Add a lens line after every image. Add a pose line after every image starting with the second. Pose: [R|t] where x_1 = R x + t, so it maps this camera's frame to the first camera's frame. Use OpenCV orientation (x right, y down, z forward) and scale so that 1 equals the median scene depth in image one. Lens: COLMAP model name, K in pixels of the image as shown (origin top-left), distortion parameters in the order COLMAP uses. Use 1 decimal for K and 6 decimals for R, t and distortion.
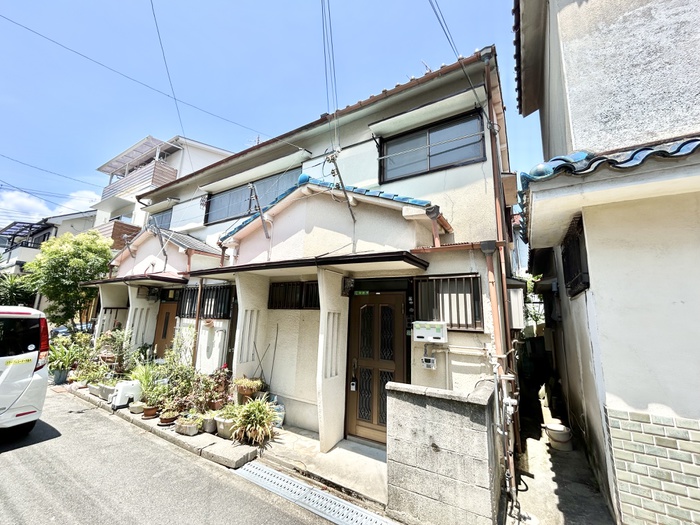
lens RADIAL K [[283.1, 0, 349.9], [0, 283.1, 261.2], [0, 0, 1]] dist [0.002874, -0.000609]
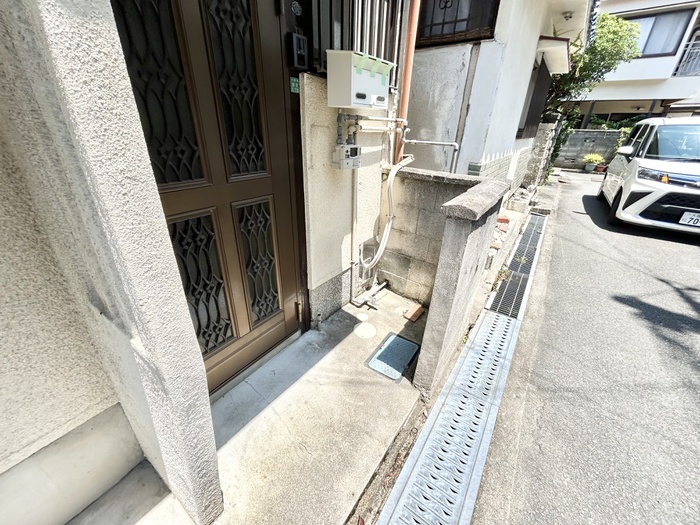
lens RADIAL K [[283.1, 0, 346.7], [0, 283.1, 260.1], [0, 0, 1]] dist [0.002874, -0.000609]
pose [[0.073918, -0.453238, 0.888319, -0.218245], [-0.215464, 0.862459, 0.457973, 0.270394], [-0.973710, -0.225254, -0.033905, 0.914089]]
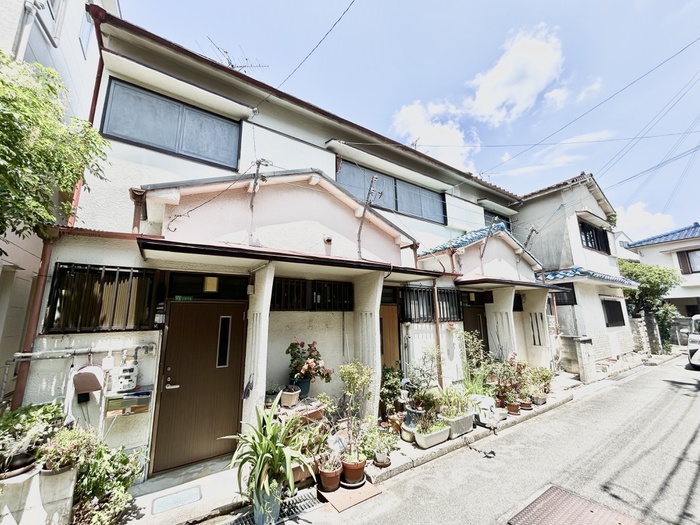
lens RADIAL K [[283.1, 0, 354.6], [0, 283.1, 260.6], [0, 0, 1]] dist [0.002874, -0.000609]
pose [[0.410573, 0.143846, 0.900410, -2.488239], [-0.148243, 0.984871, -0.089743, 0.200755], [-0.899697, -0.096633, 0.425685, 1.416498]]
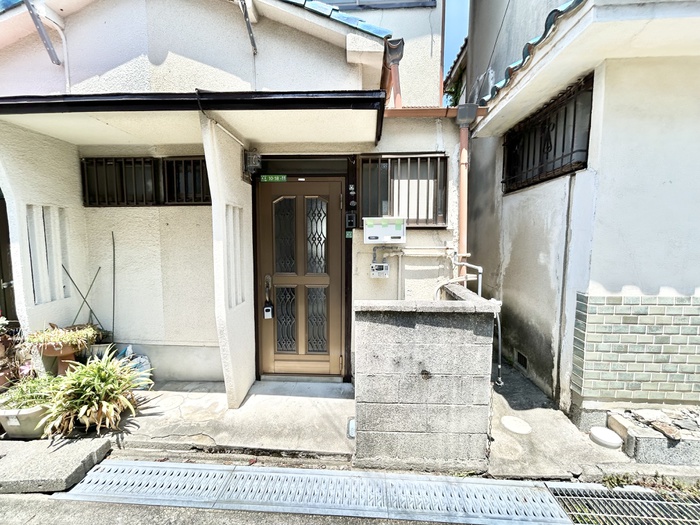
lens RADIAL K [[283.1, 0, 347.8], [0, 283.1, 260.6], [0, 0, 1]] dist [0.002874, -0.000609]
pose [[0.882480, -0.069049, 0.465254, -0.140753], [-0.063436, 0.962655, 0.263193, 0.128100], [-0.466052, -0.261777, 0.845144, 0.373677]]
